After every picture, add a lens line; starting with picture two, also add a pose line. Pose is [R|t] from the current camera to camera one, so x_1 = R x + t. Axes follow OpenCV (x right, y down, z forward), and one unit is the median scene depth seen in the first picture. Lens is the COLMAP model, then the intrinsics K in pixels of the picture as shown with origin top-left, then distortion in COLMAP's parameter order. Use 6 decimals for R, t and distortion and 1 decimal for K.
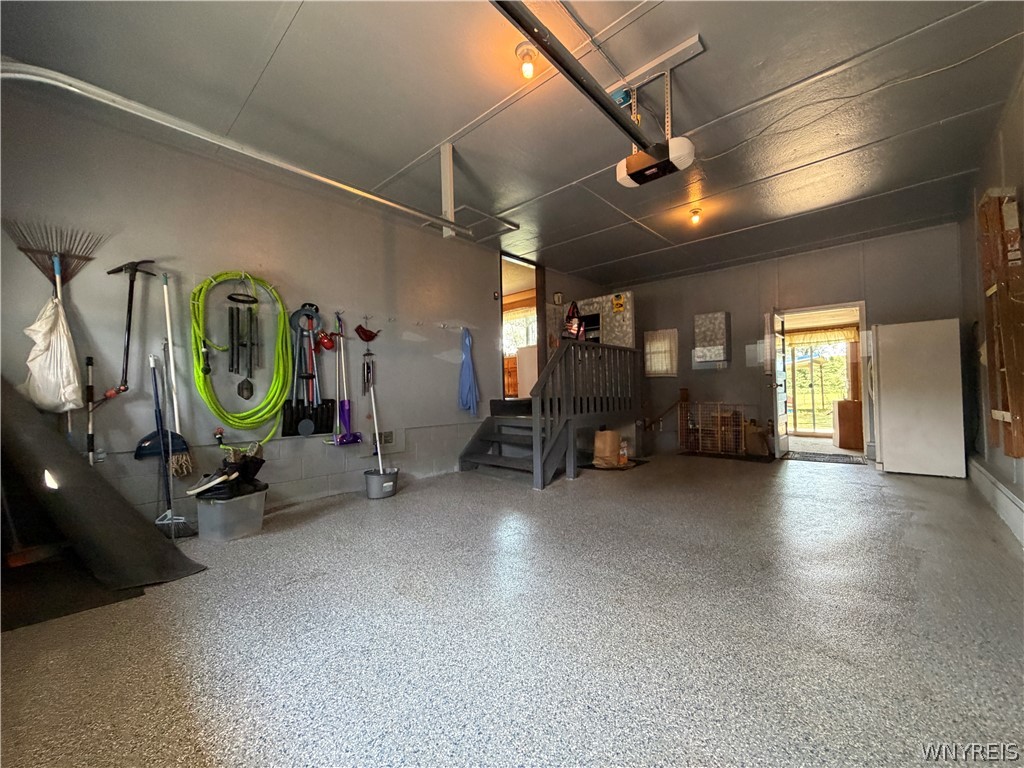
lens RADIAL K [[416.5, 0, 514.7], [0, 416.5, 384.3], [0, 0, 1]] dist [-0.000748, -0.000031]
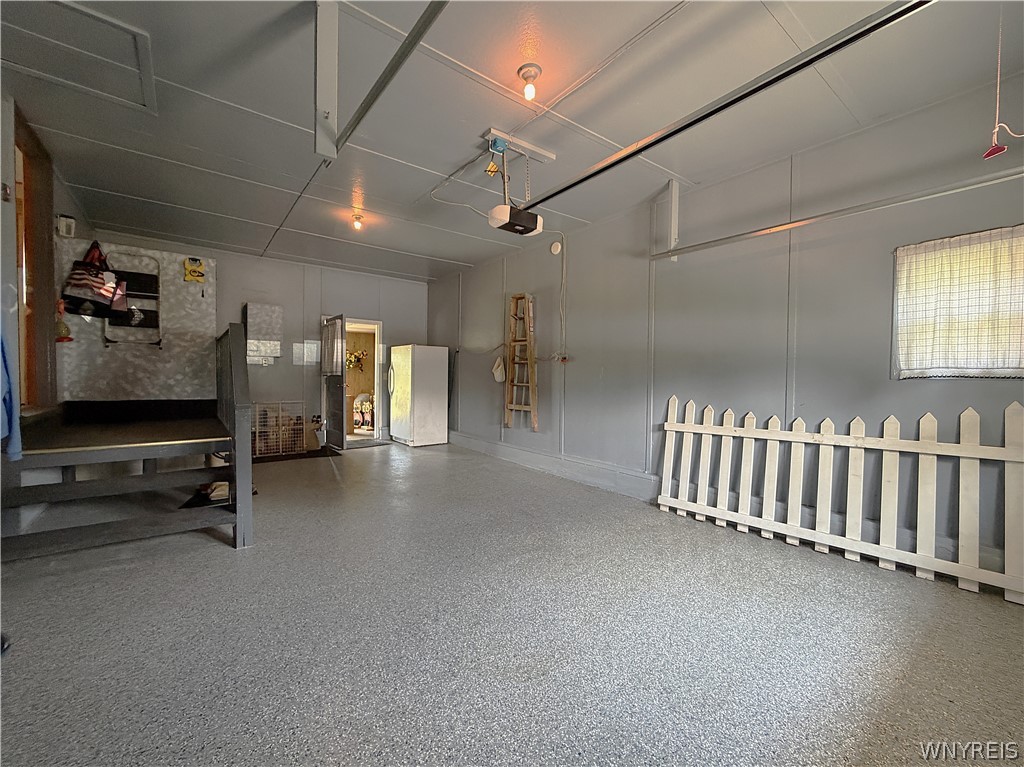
lens RADIAL K [[416.5, 0, 514.1], [0, 416.5, 387.1], [0, 0, 1]] dist [-0.000748, -0.000031]
pose [[0.165991, -0.003684, 0.986120, -0.361574], [-0.038548, 0.999204, 0.010222, -0.020006], [-0.985373, -0.039710, 0.165717, 0.317347]]
